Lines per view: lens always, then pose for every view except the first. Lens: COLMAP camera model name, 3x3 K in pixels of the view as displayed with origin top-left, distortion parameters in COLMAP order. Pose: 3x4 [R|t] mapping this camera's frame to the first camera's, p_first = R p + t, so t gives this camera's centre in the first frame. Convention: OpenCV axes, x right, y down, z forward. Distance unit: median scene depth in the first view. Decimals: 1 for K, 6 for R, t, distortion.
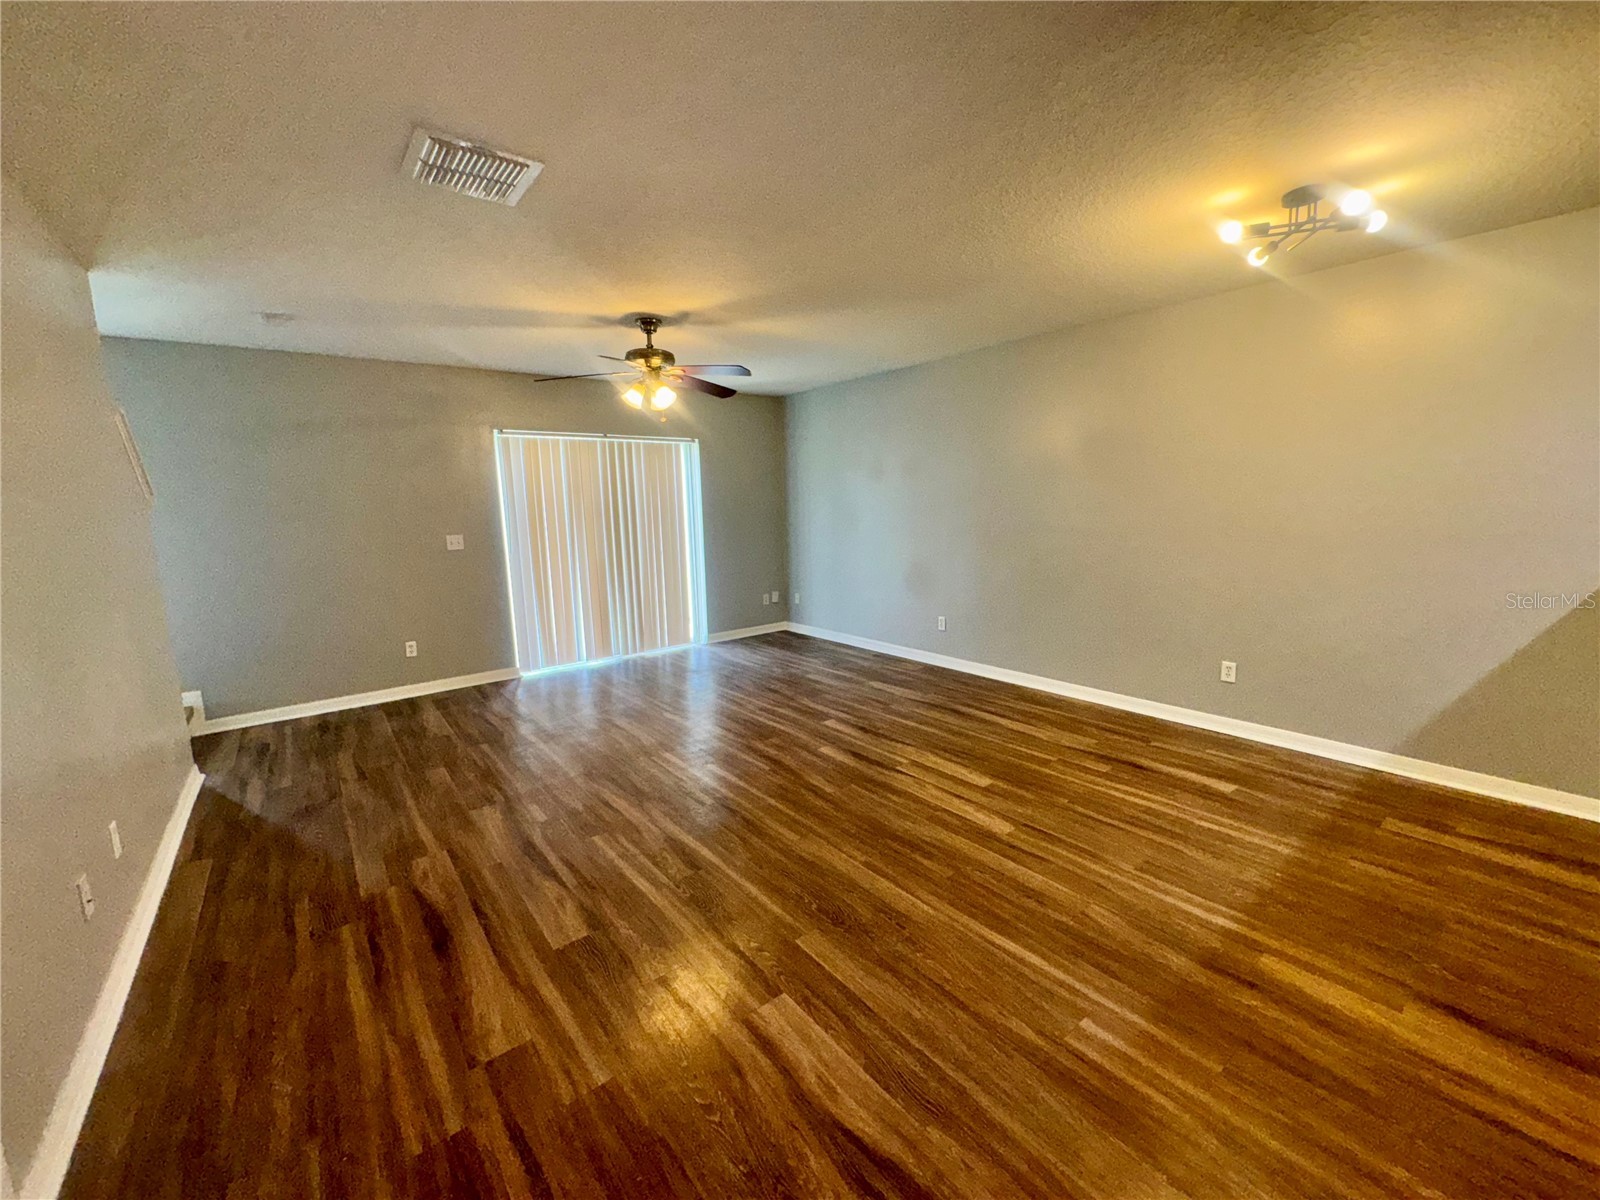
lens RADIAL K [[637.7, 0, 797.8], [0, 637.7, 598.2], [0, 0, 1]] dist [-0.003624, 0.000351]
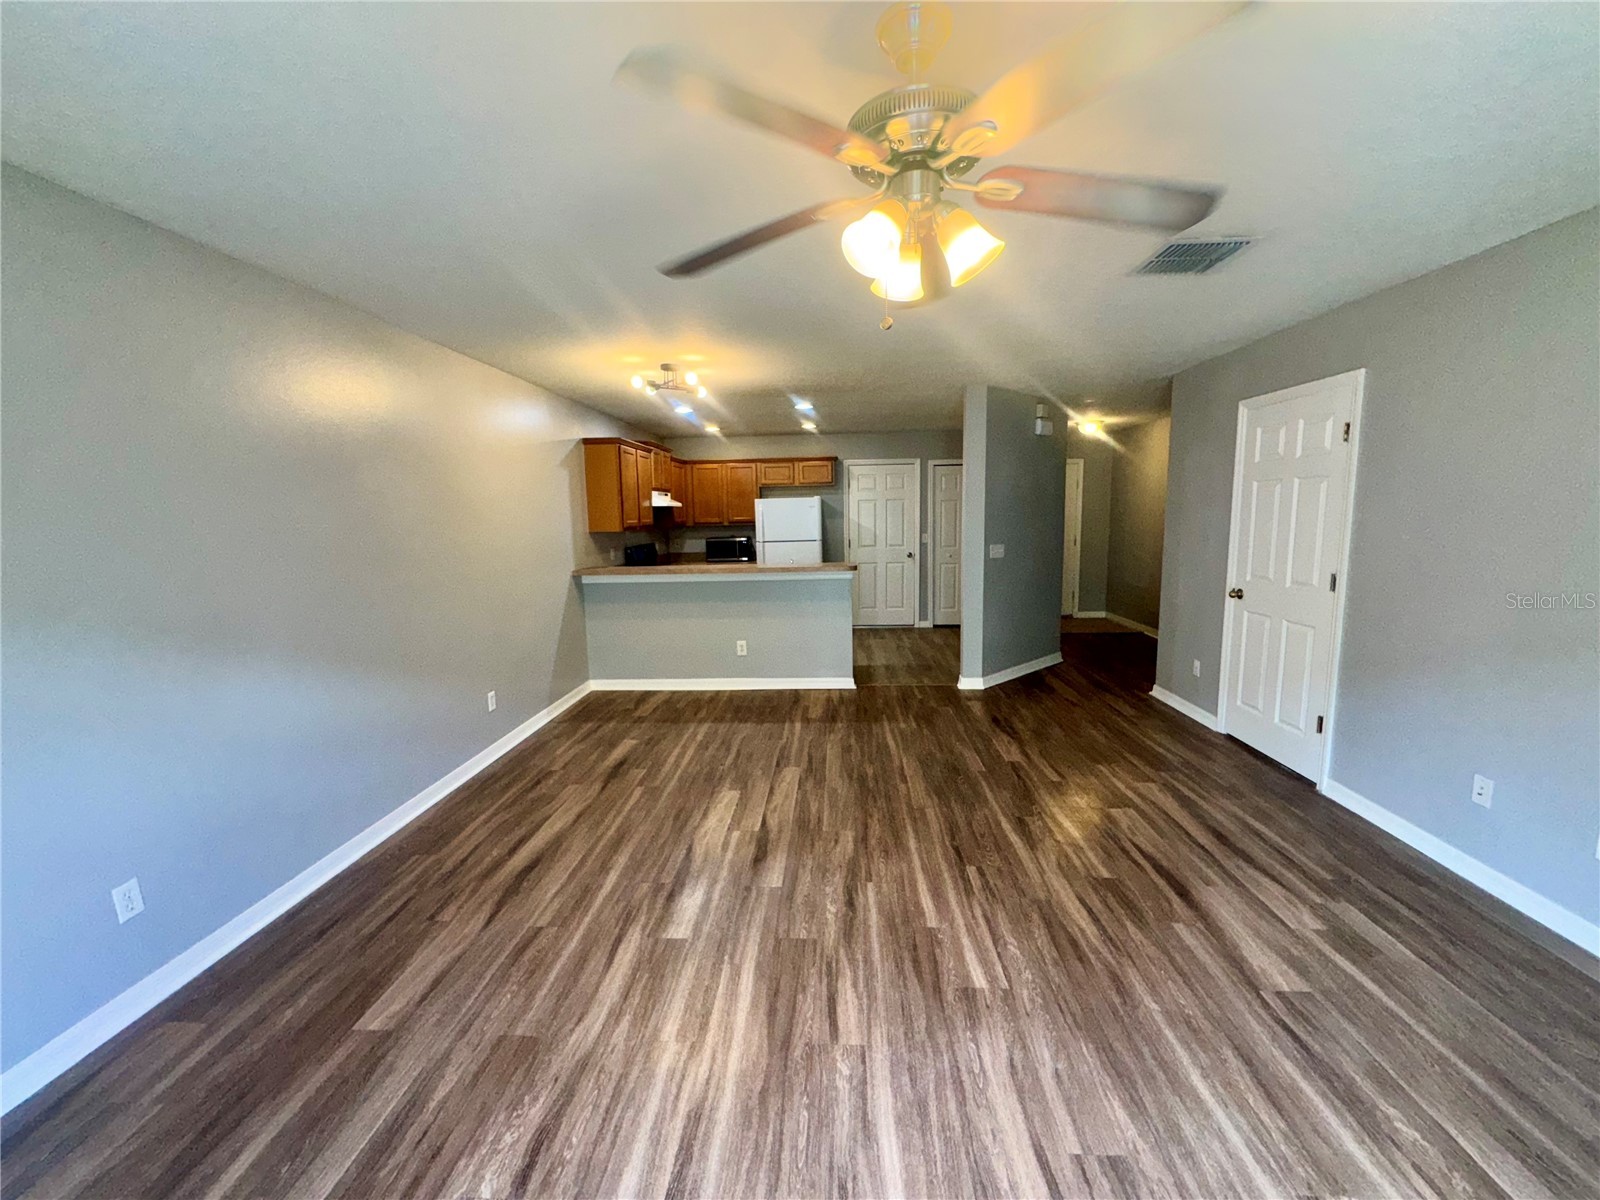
lens RADIAL K [[637.7, 0, 795.0], [0, 637.7, 599.6], [0, 0, 1]] dist [-0.003624, 0.000351]
pose [[-0.741282, -0.050421, 0.669297, -0.523966], [0.140894, 0.963267, 0.228615, -0.276702], [-0.656239, 0.263768, -0.706949, 1.664589]]
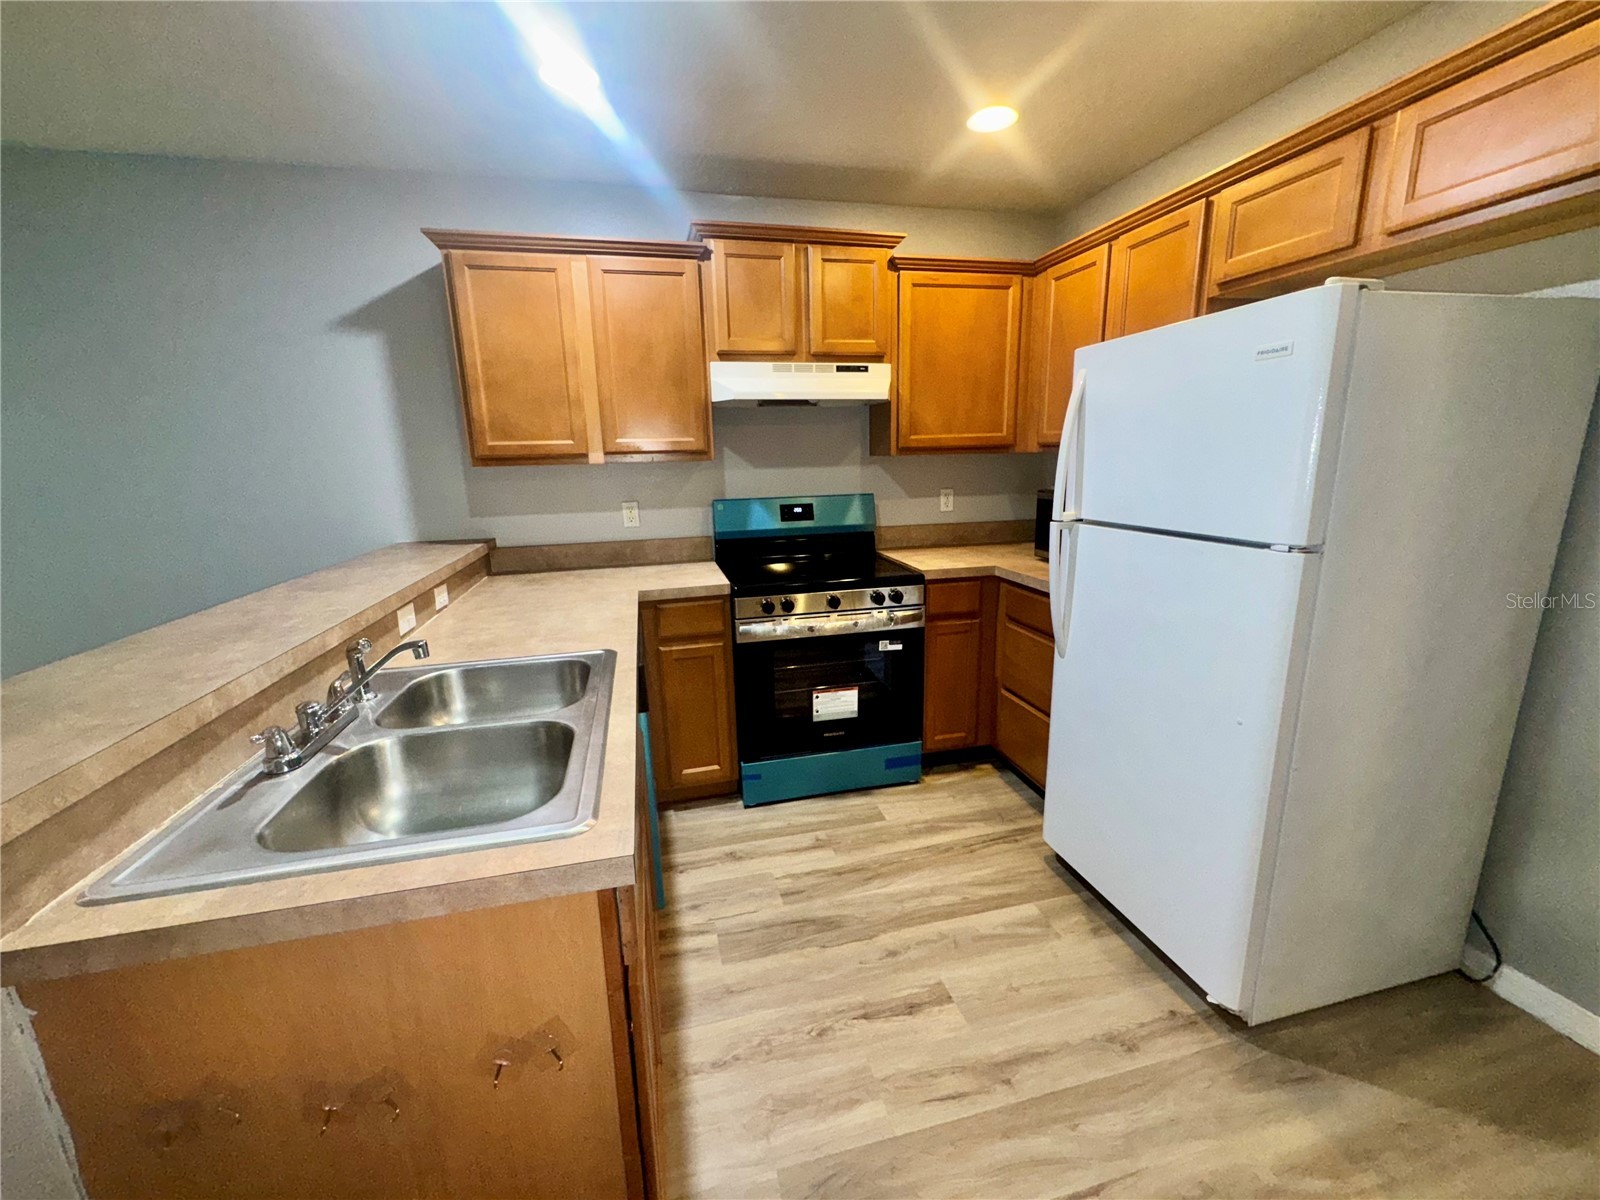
lens RADIAL K [[637.7, 0, 799.6], [0, 637.7, 599.4], [0, 0, 1]] dist [-0.003624, 0.000351]
pose [[0.419342, -0.189472, 0.887836, 0.506431], [0.153213, 0.978720, 0.136502, -0.003357], [-0.894806, 0.078787, 0.439448, -0.039427]]
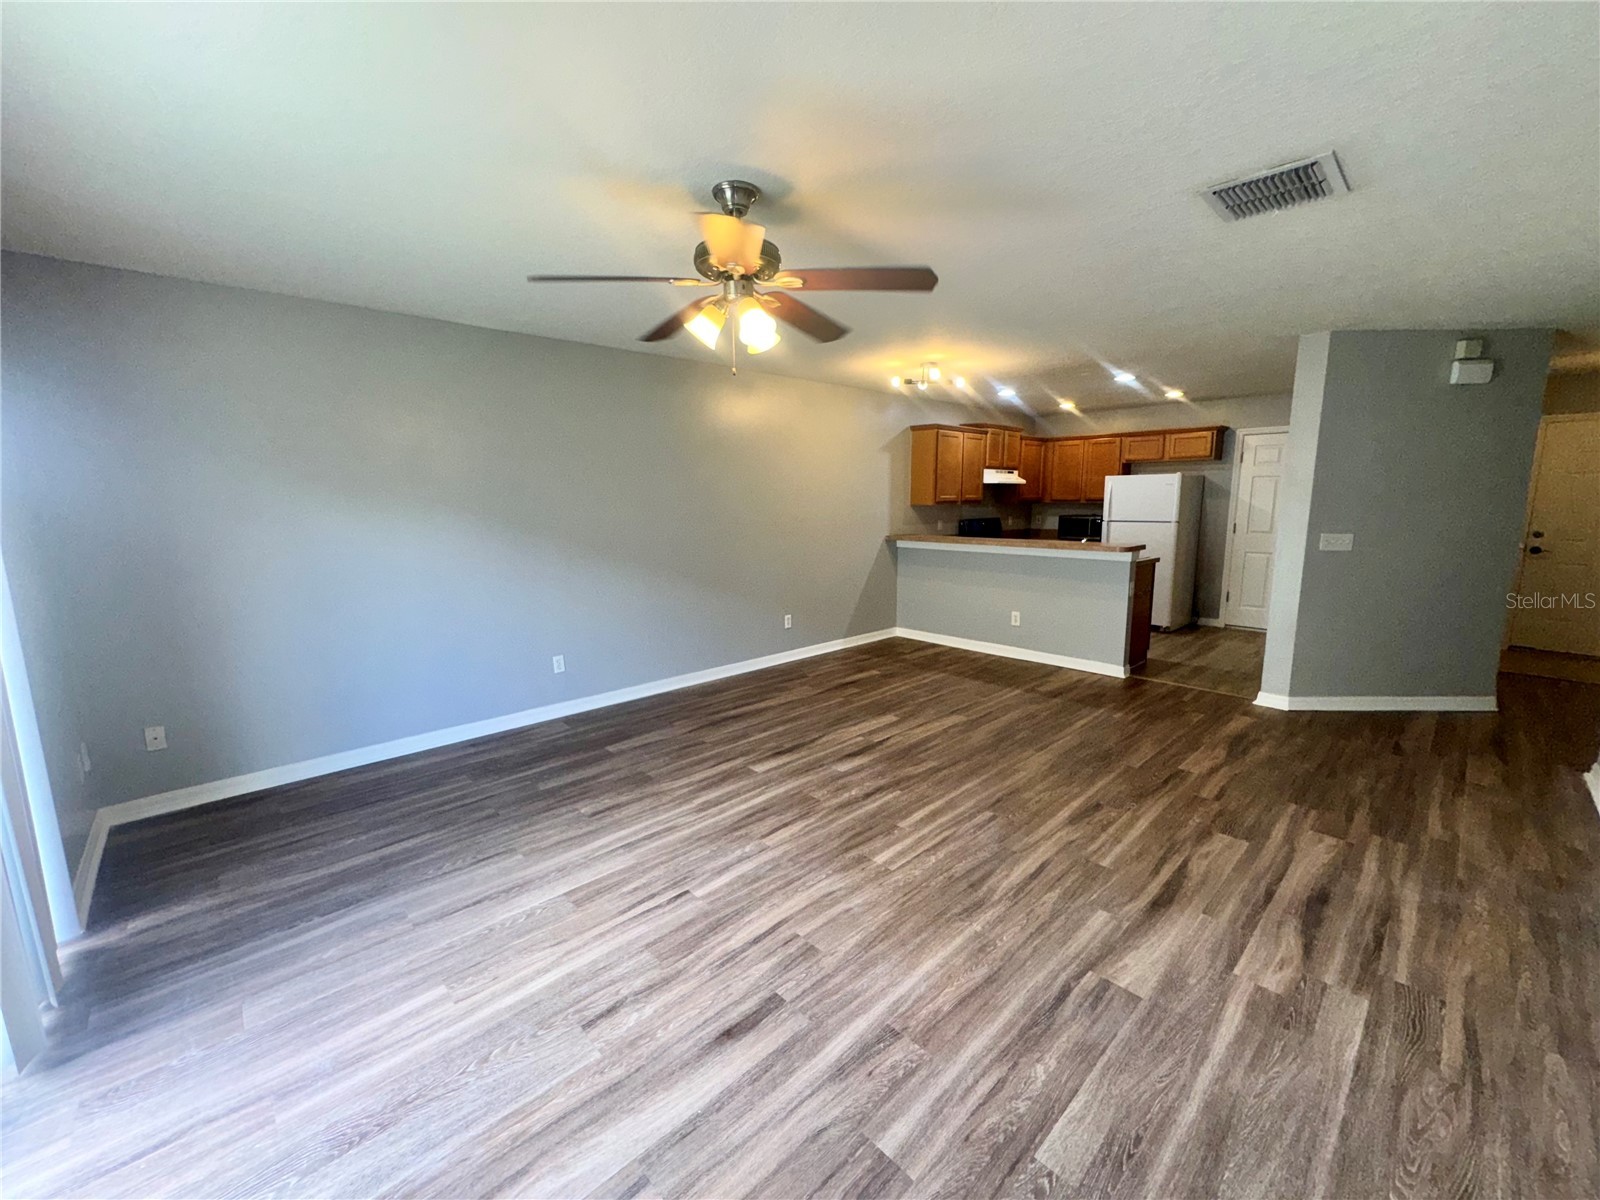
lens RADIAL K [[637.7, 0, 798.5], [0, 637.7, 601.0], [0, 0, 1]] dist [-0.003624, 0.000351]
pose [[-0.082871, -0.136502, 0.987167, -1.025958], [0.160513, 0.975813, 0.148407, -0.192283], [-0.983549, 0.170752, -0.058956, 1.270508]]
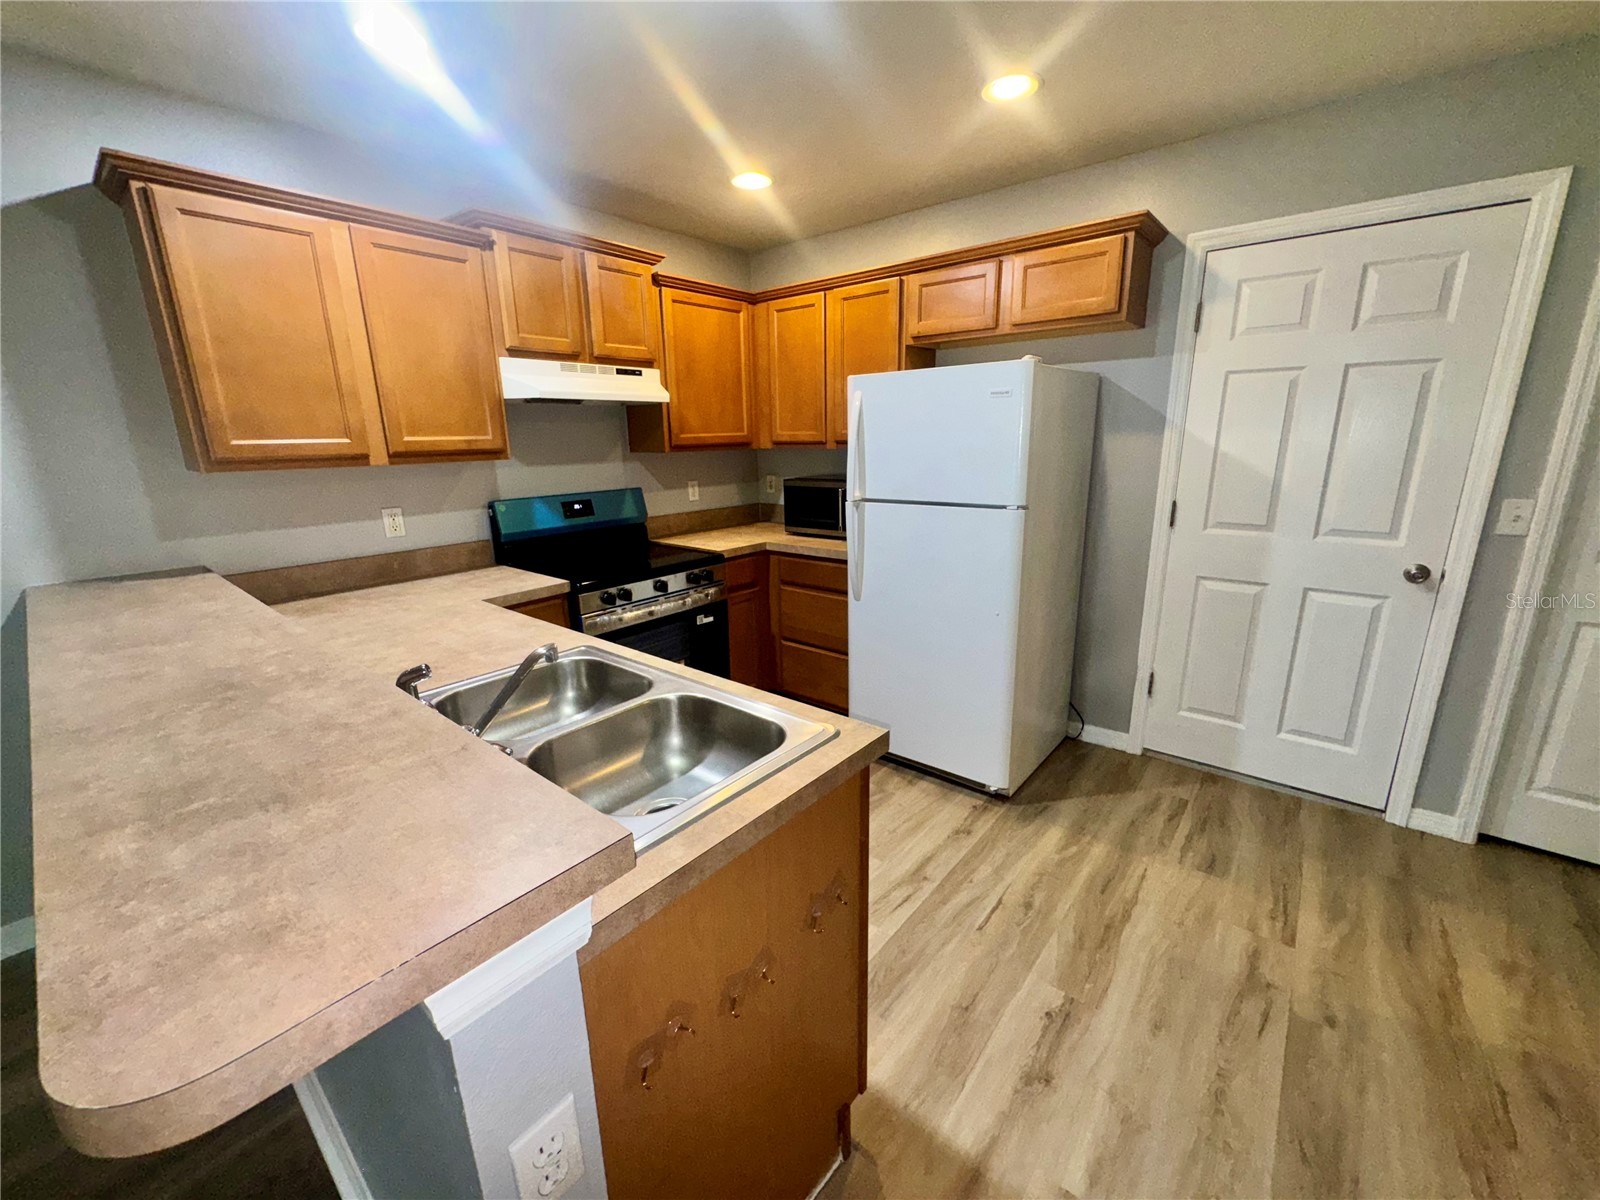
lens RADIAL K [[637.7, 0, 798.4], [0, 637.7, 600.2], [0, 0, 1]] dist [-0.003624, 0.000351]
pose [[-0.203229, -0.220369, 0.954010, 0.351258], [0.174357, 0.950626, 0.256730, -0.059900], [-0.963482, 0.218514, -0.154772, 0.231052]]
